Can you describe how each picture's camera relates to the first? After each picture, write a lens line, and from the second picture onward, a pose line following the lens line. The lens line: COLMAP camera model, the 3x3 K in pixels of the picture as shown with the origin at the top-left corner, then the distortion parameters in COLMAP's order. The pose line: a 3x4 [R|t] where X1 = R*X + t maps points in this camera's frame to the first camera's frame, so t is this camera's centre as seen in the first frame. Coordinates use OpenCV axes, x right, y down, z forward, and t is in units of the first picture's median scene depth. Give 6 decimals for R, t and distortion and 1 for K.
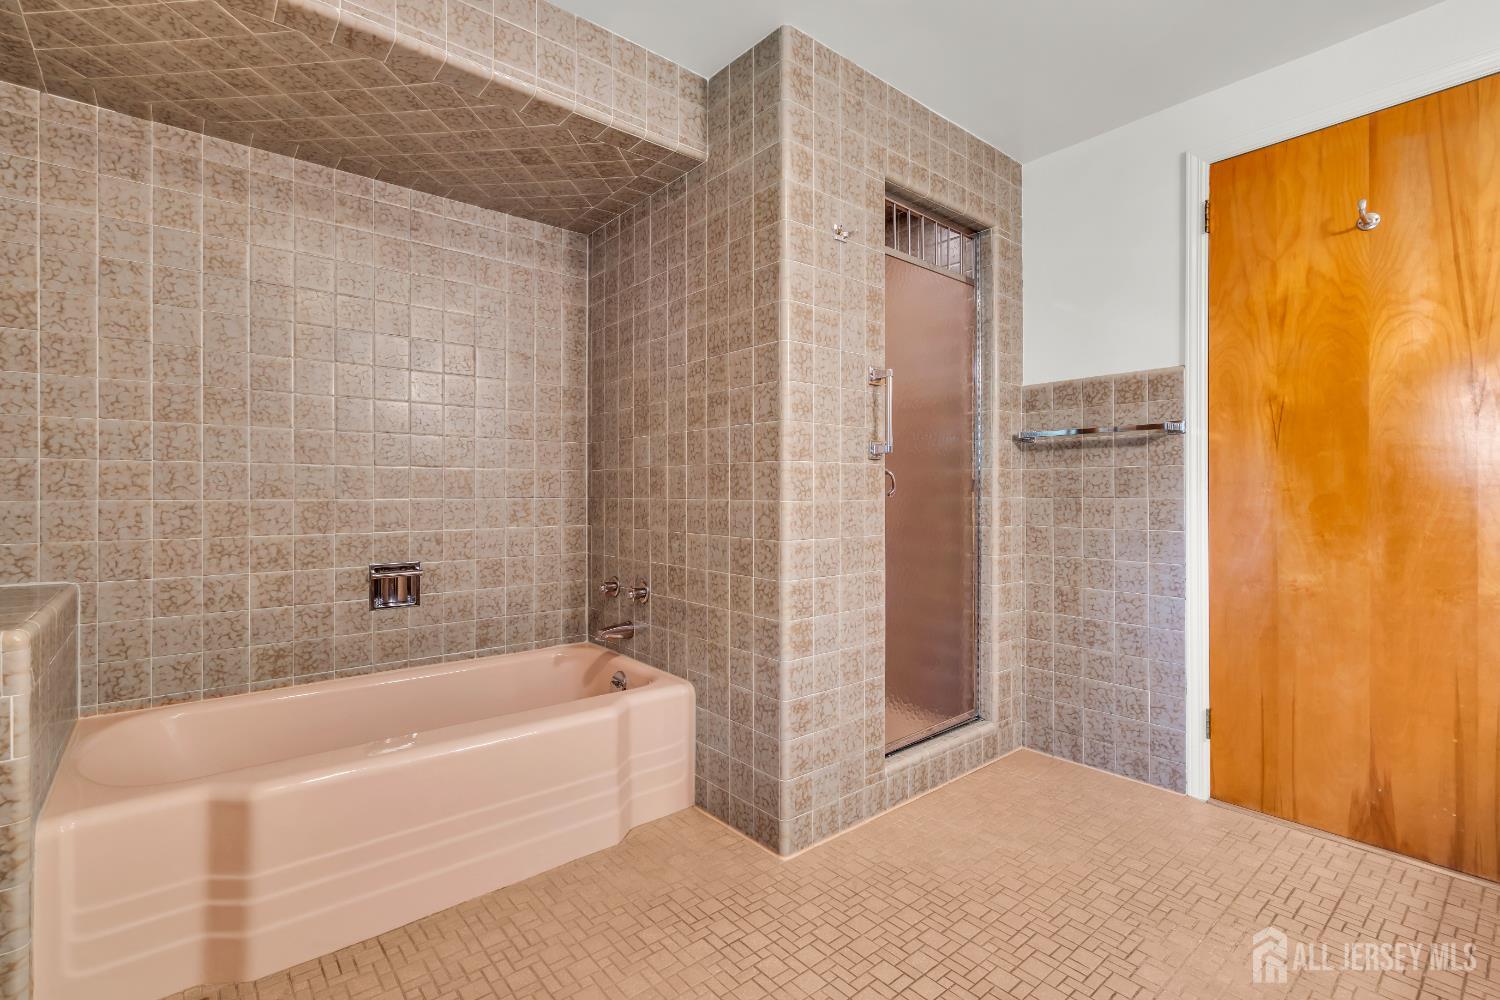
lens RADIAL K [[689.8, 0, 745.0], [0, 689.8, 495.0], [0, 0, 1]] dist [0.001660, 0.000056]
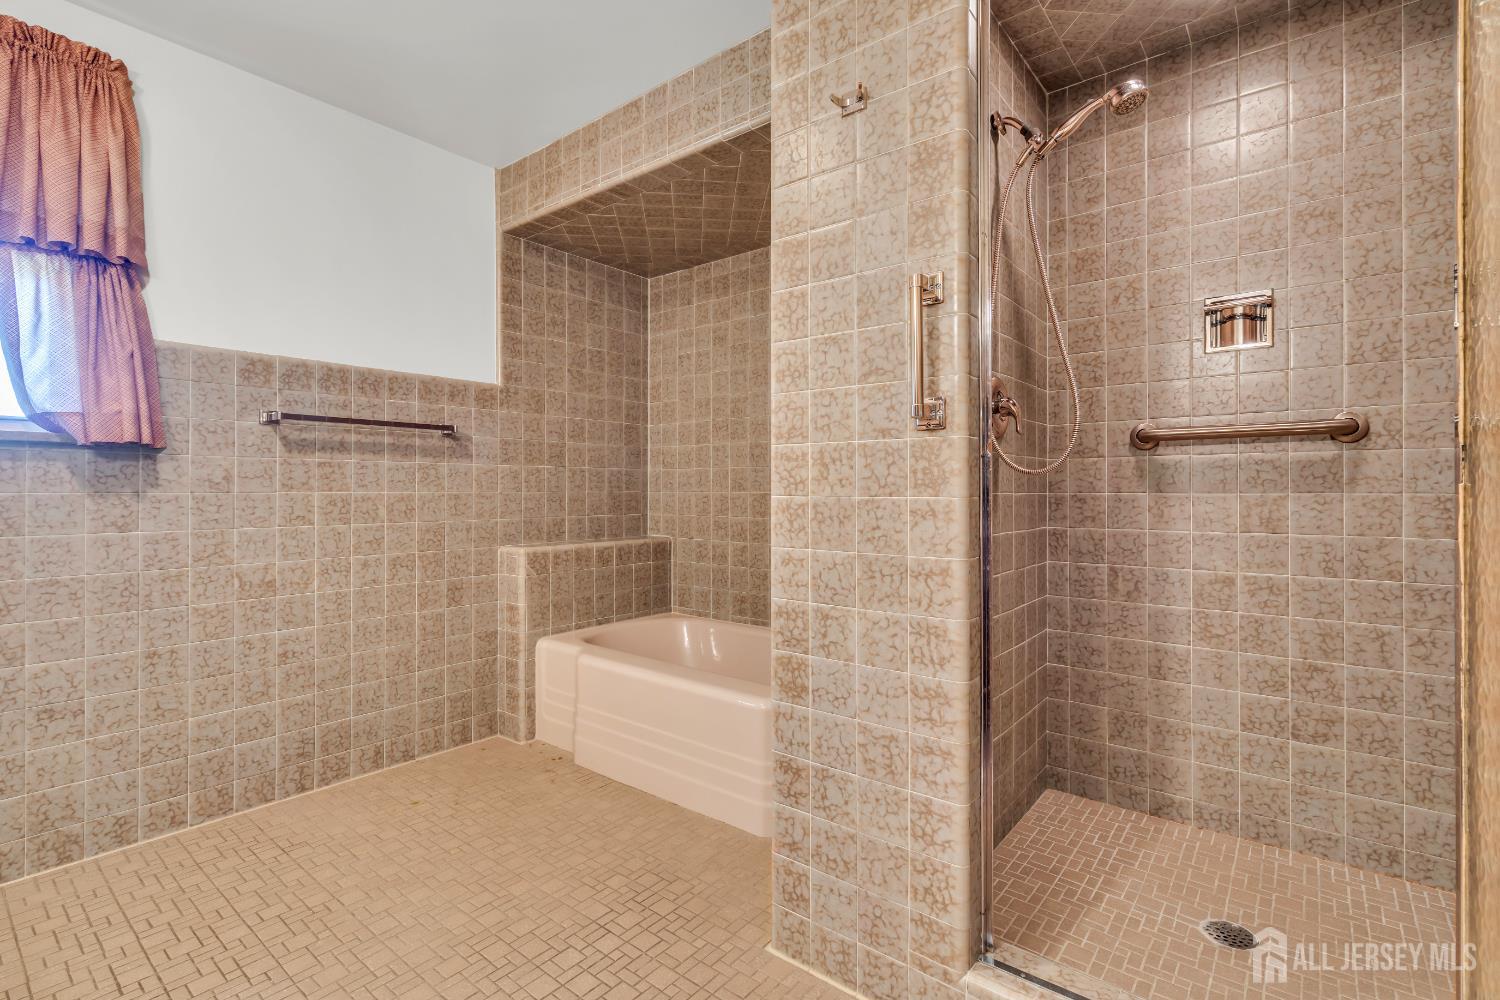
lens RADIAL K [[689.8, 0, 745.7], [0, 689.8, 488.9], [0, 0, 1]] dist [0.001660, 0.000056]
pose [[0.193767, -0.000520, -0.981047, 0.800165], [-0.005332, 0.999985, -0.001583, 0.001575], [0.981033, 0.005537, 0.193761, 0.787113]]
